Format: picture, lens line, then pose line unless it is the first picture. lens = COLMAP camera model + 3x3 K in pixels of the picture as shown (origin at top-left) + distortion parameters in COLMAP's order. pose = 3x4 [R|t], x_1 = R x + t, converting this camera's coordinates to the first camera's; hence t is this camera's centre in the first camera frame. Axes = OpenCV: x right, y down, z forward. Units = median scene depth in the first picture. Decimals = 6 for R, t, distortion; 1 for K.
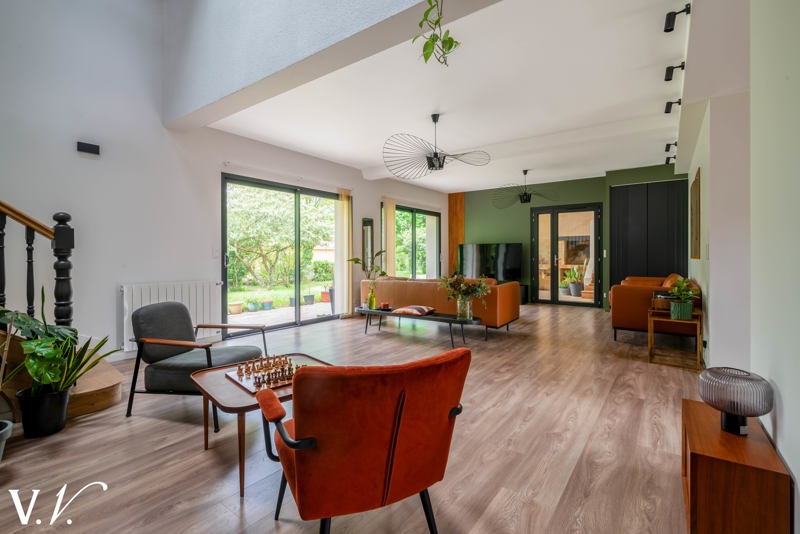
lens RADIAL K [[370.9, 0, 400.0], [0, 370.9, 267.0], [0, 0, 1]] dist [-0.001540, -0.000190]
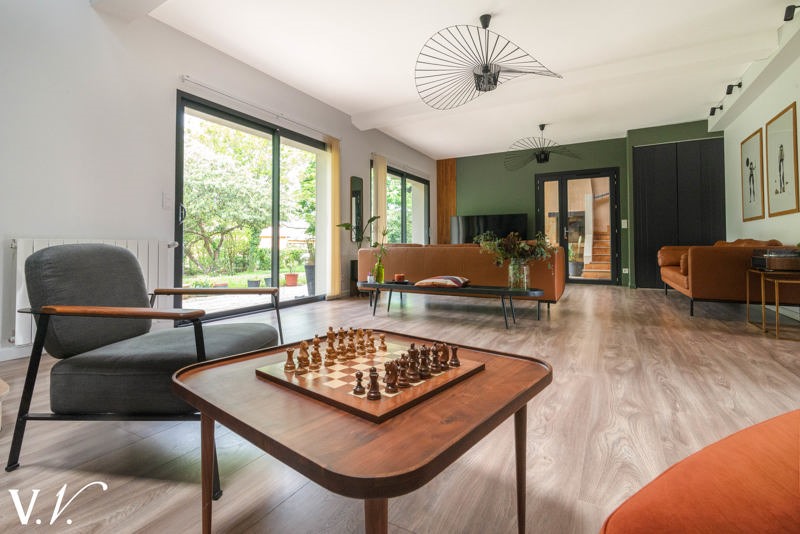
lens RADIAL K [[388.5, 0, 397.6], [0, 388.5, 245.5], [0, 0, 1]] dist [-0.000432, -0.000063]
pose [[0.992593, 0.002416, 0.121466, -0.136105], [0.001141, 0.999573, -0.029207, 0.058249], [-0.121485, 0.029129, 0.992166, 0.197130]]
